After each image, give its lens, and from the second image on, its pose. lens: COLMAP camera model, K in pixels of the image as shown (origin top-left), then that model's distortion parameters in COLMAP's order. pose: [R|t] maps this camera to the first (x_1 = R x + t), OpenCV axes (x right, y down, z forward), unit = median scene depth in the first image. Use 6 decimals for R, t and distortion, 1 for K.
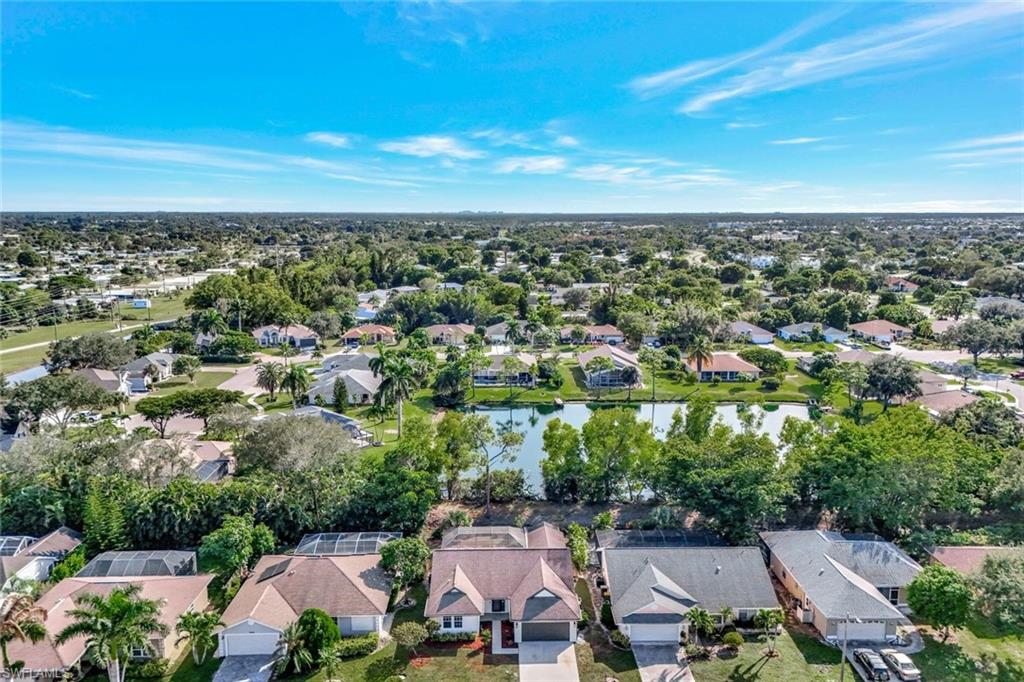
lens RADIAL K [[760.4, 0, 511.3], [0, 760.4, 324.7], [0, 0, 1]] dist [0.037362, -0.007659]
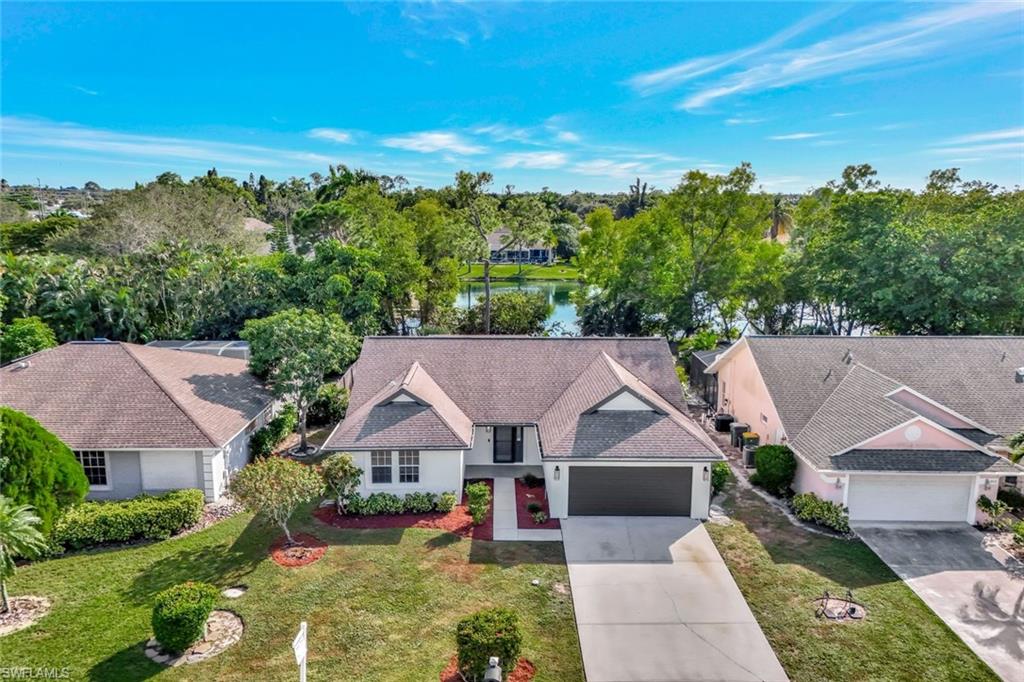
lens RADIAL K [[760.4, 0, 511.3], [0, 760.4, 324.7], [0, 0, 1]] dist [0.037362, -0.007659]
pose [[0.999921, 0.012171, 0.003089, -0.018383], [-0.012228, 0.999737, 0.019426, 0.310165], [-0.002852, -0.019462, 0.999807, 0.613879]]
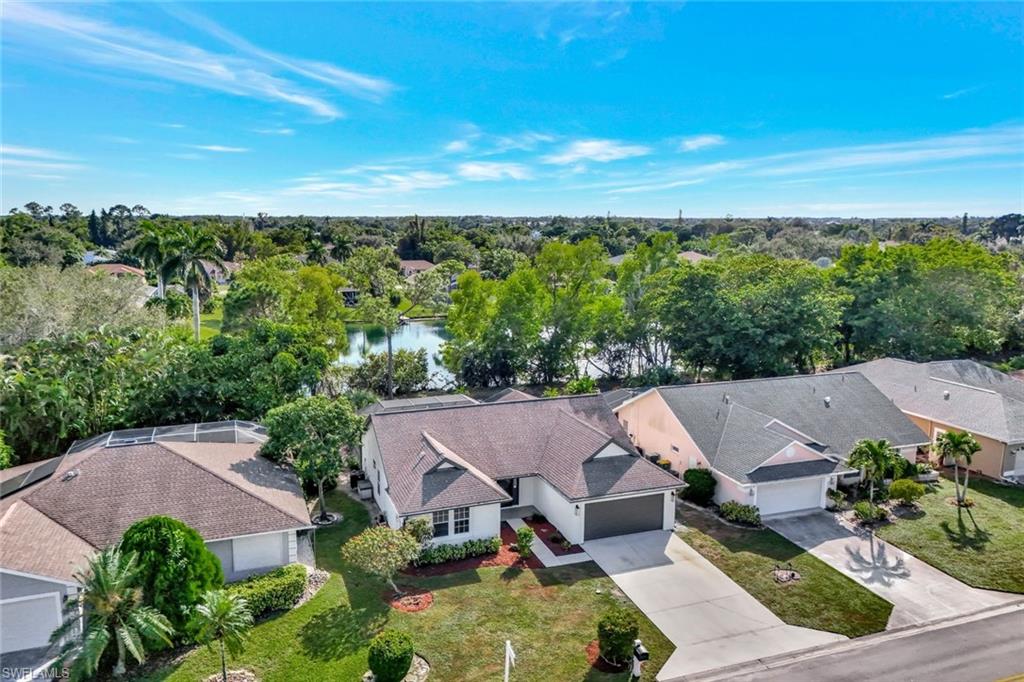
lens RADIAL K [[760.4, 0, 511.3], [0, 760.4, 324.7], [0, 0, 1]] dist [0.037362, -0.007659]
pose [[0.944059, -0.039409, 0.327413, -0.200781], [0.042328, 0.999102, -0.001792, 0.265045], [-0.327049, 0.015551, 0.944879, 0.519901]]
